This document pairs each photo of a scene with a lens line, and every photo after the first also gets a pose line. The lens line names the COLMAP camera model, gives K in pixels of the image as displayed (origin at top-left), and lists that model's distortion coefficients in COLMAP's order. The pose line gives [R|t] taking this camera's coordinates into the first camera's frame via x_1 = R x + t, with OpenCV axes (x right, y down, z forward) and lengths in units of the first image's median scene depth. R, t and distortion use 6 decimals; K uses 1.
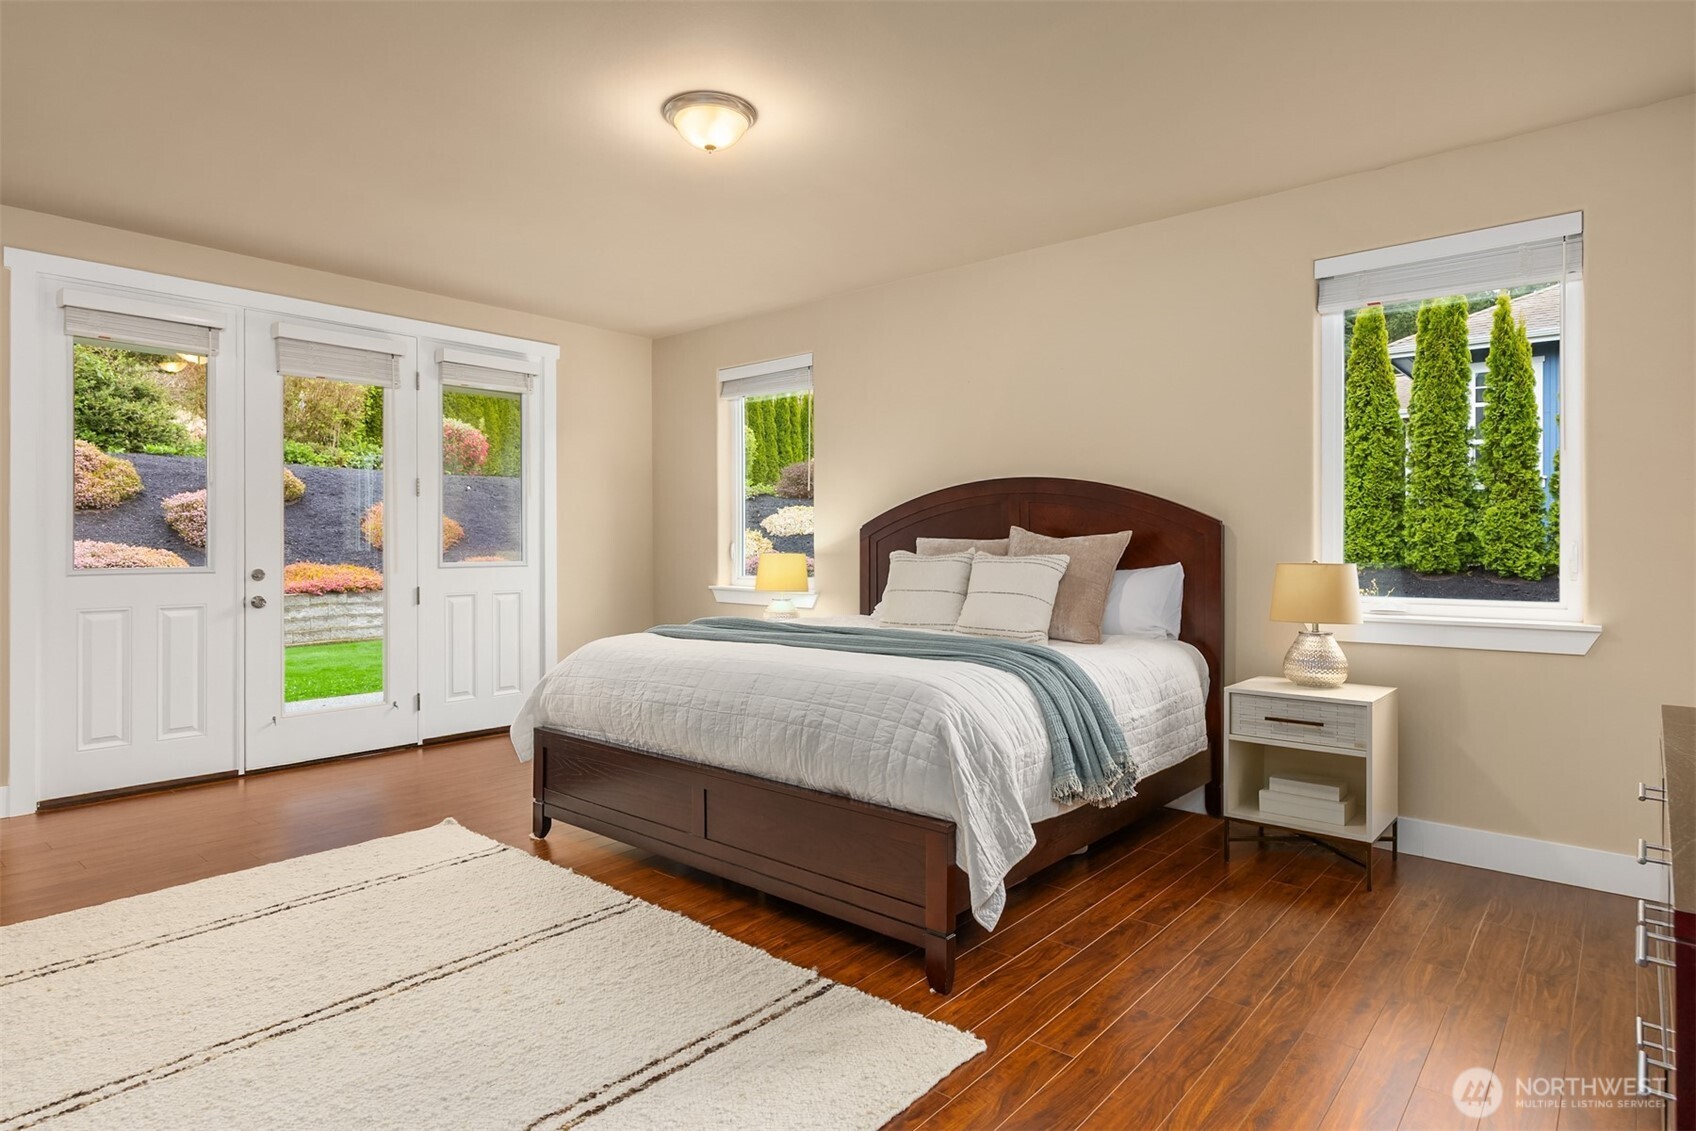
lens RADIAL K [[911.3, 0, 854.4], [0, 911.3, 546.5], [0, 0, 1]] dist [0.002407, 0.000149]
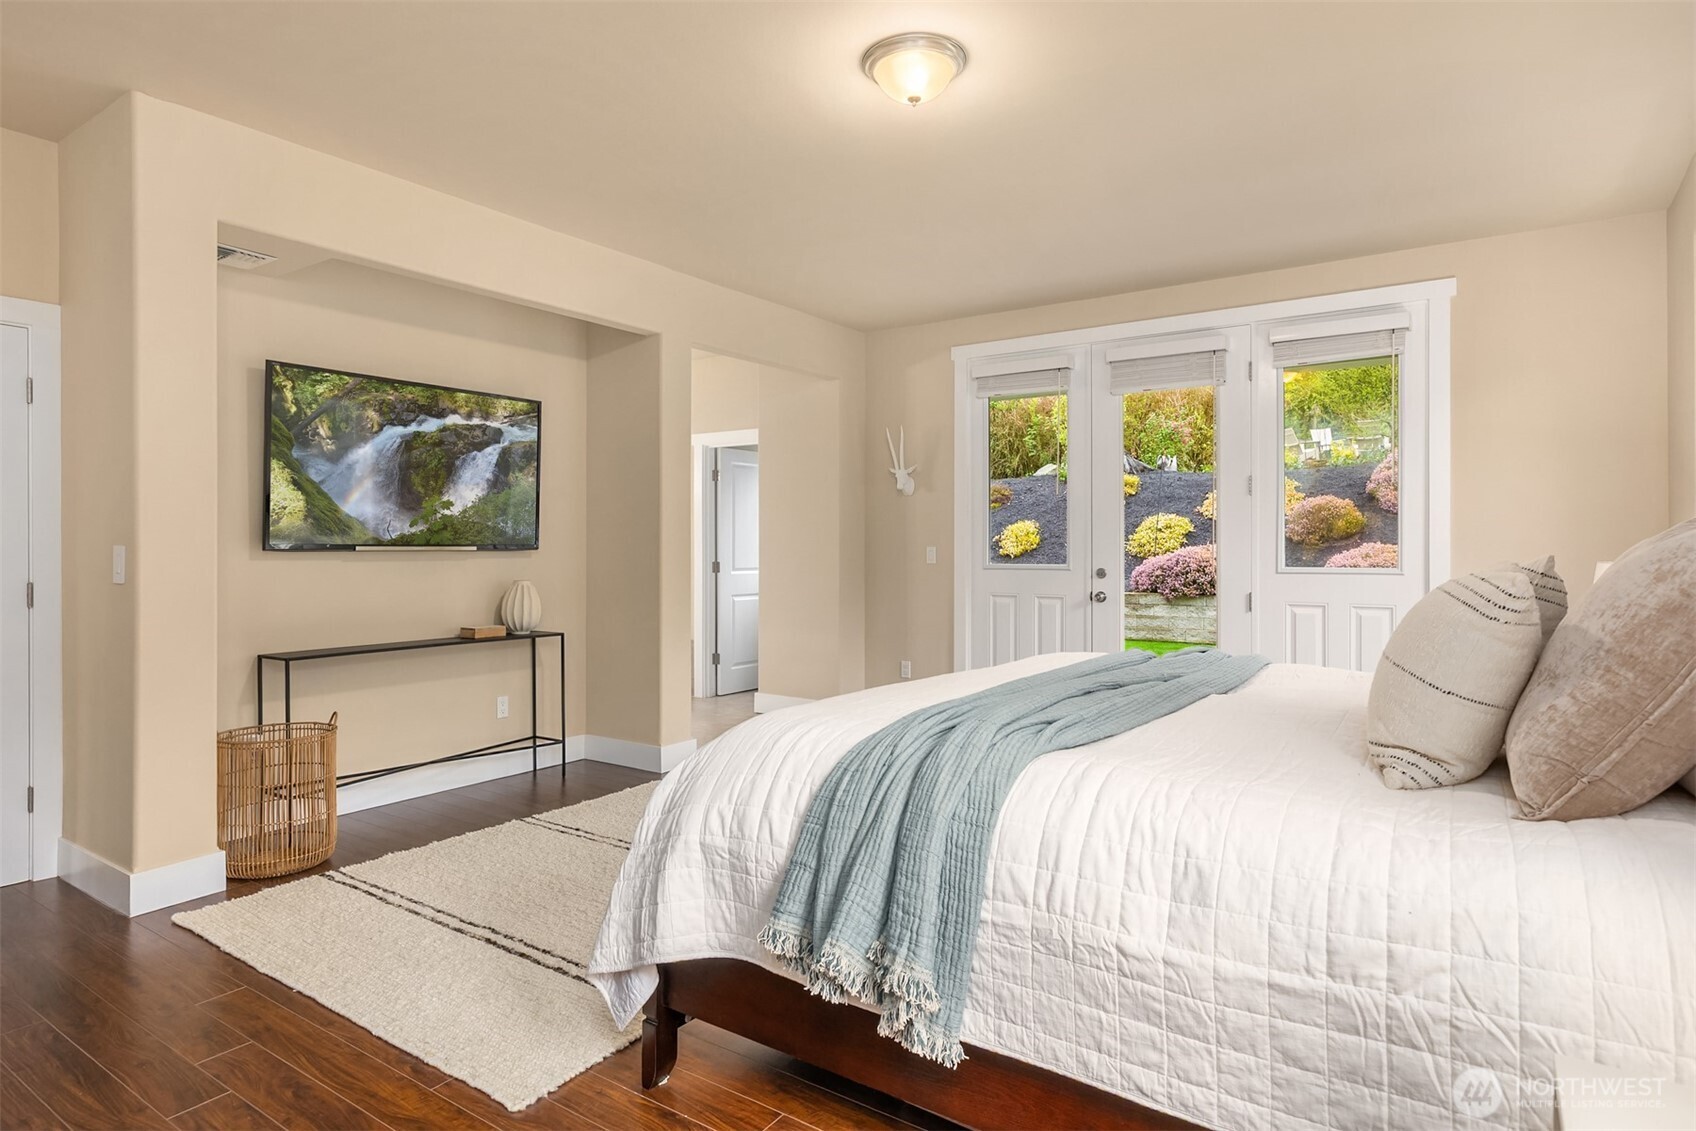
lens RADIAL K [[944.1, 0, 849.3], [0, 944.1, 555.8], [0, 0, 1]] dist [0.003476, 0.000039]
pose [[0.117397, 0.010950, -0.993025, 0.502962], [-0.004580, 0.999935, 0.010485, -0.001850], [0.993074, 0.003317, 0.117440, 0.558052]]
